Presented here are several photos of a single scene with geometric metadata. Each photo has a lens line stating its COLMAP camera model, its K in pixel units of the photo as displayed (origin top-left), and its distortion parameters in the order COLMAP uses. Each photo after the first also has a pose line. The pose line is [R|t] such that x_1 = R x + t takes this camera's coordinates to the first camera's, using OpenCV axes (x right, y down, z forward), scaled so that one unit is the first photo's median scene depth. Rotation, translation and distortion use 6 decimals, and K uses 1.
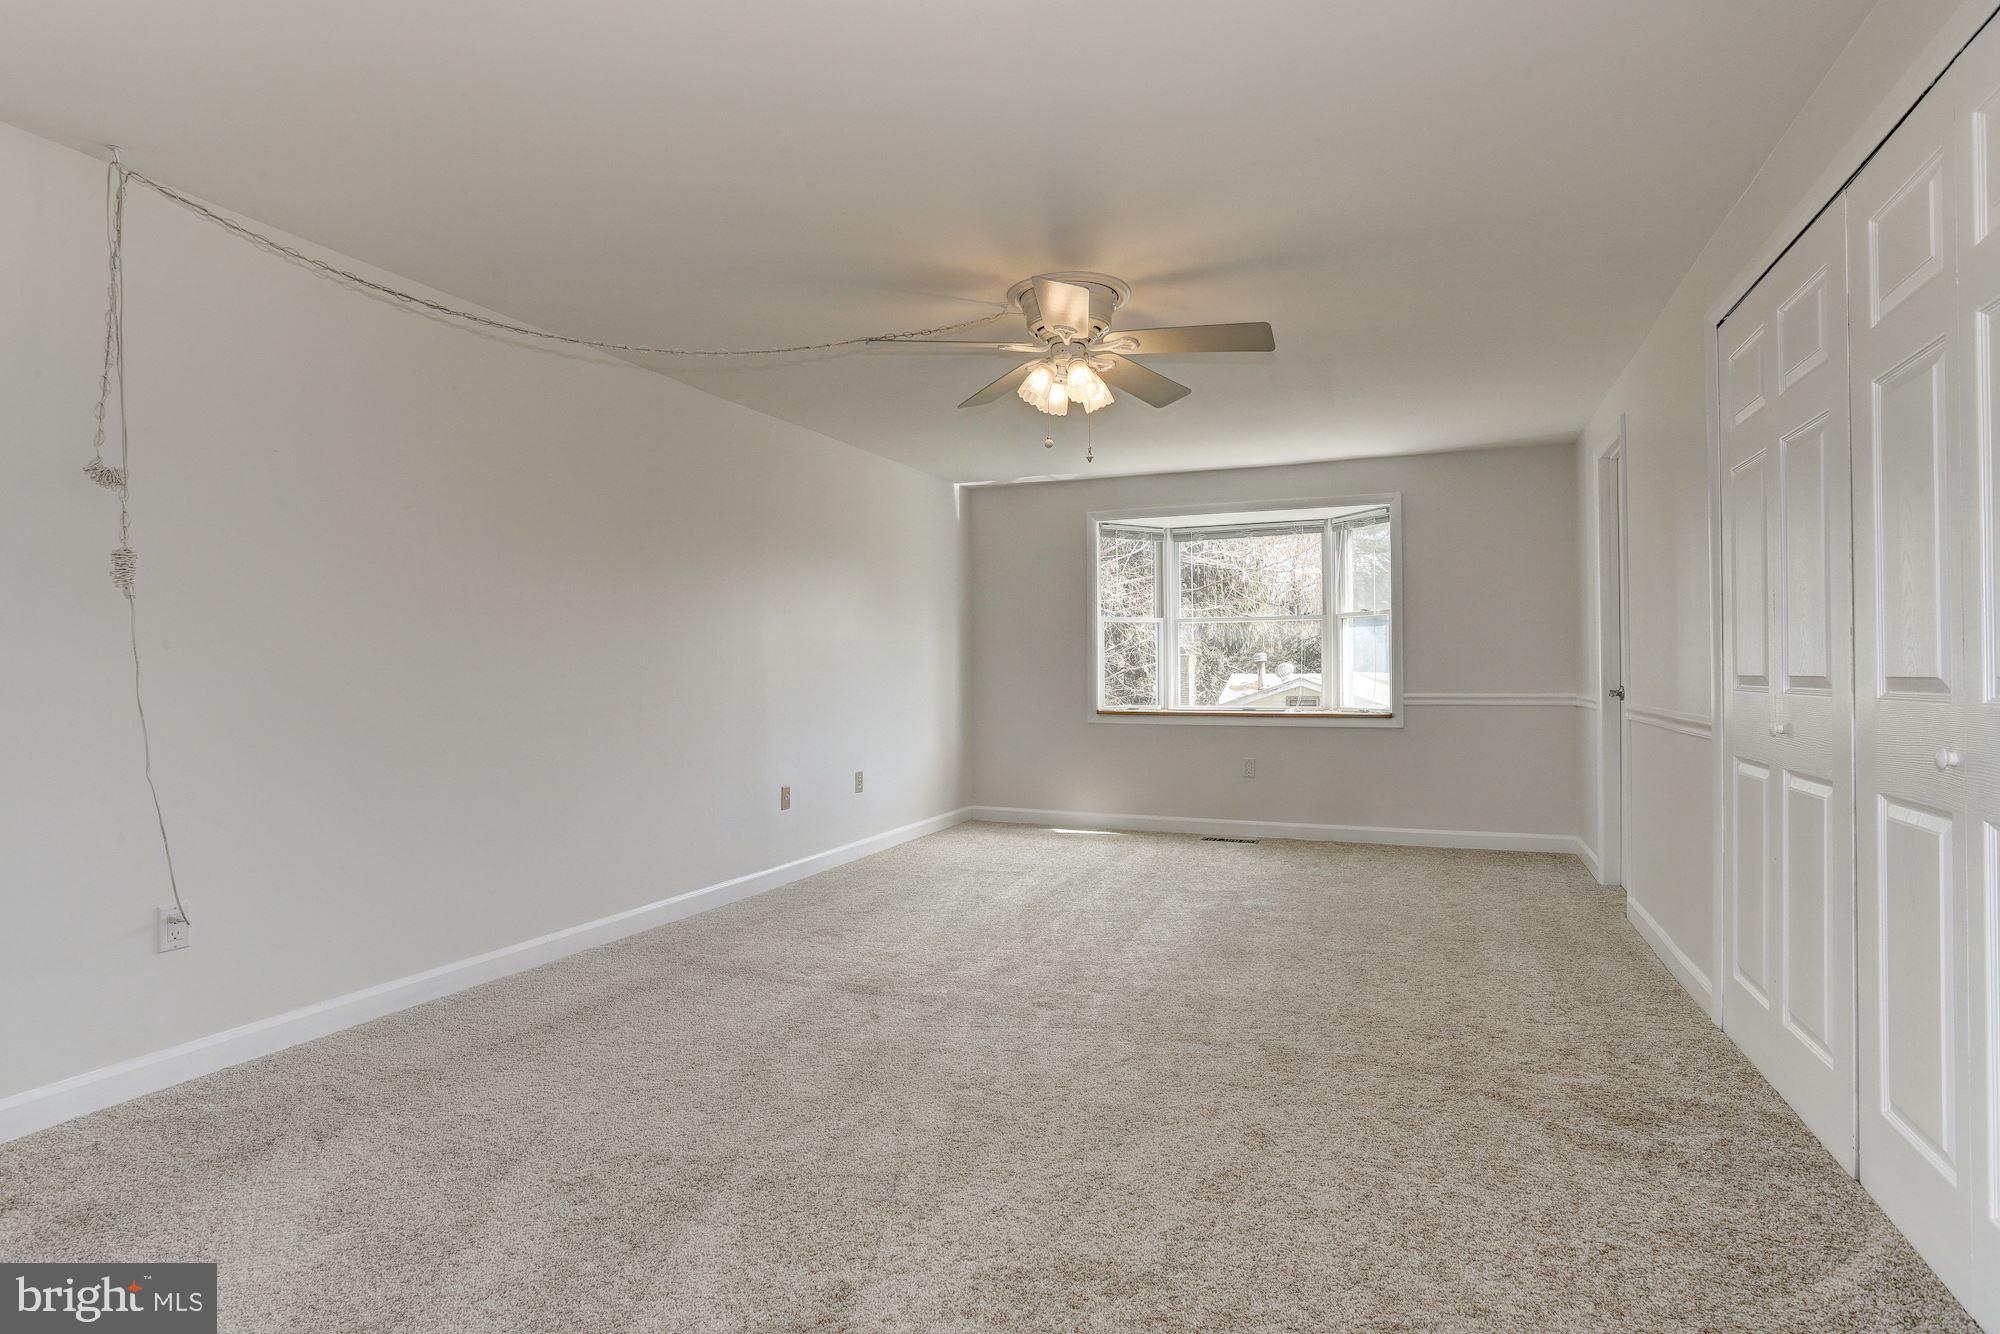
lens RADIAL K [[975.6, 0, 988.5], [0, 975.6, 663.9], [0, 0, 1]] dist [-0.066053, 0.027712]
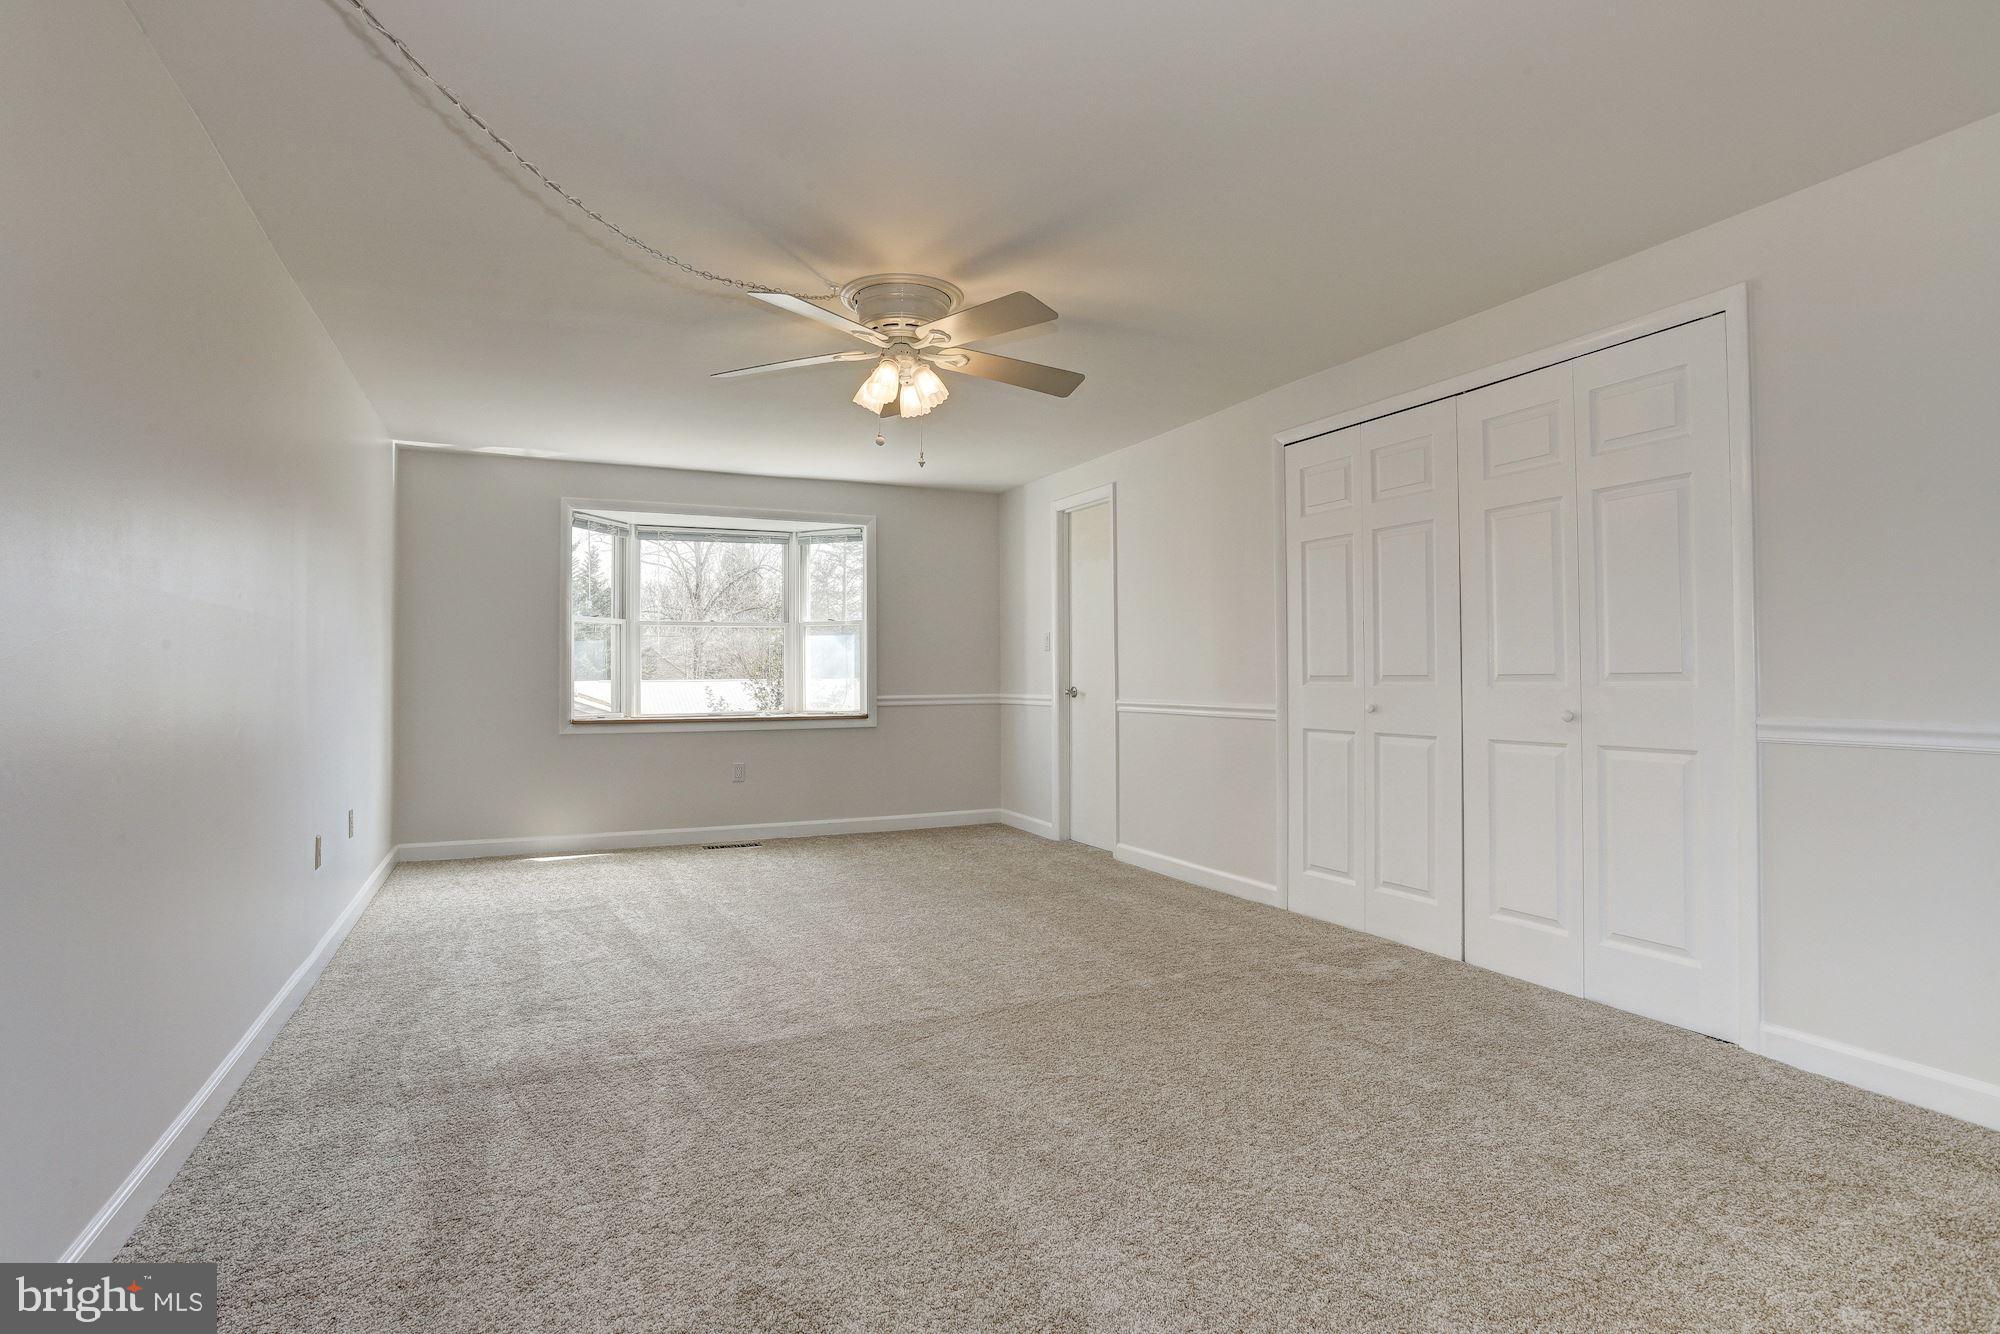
lens RADIAL K [[975.6, 0, 988.5], [0, 975.6, 663.9], [0, 0, 1]] dist [-0.066053, 0.027712]
pose [[0.681061, 0.010176, 0.732156, -0.291326], [-0.004007, 0.999940, -0.010170, 0.004039], [-0.732216, 0.003992, 0.681061, 0.127451]]
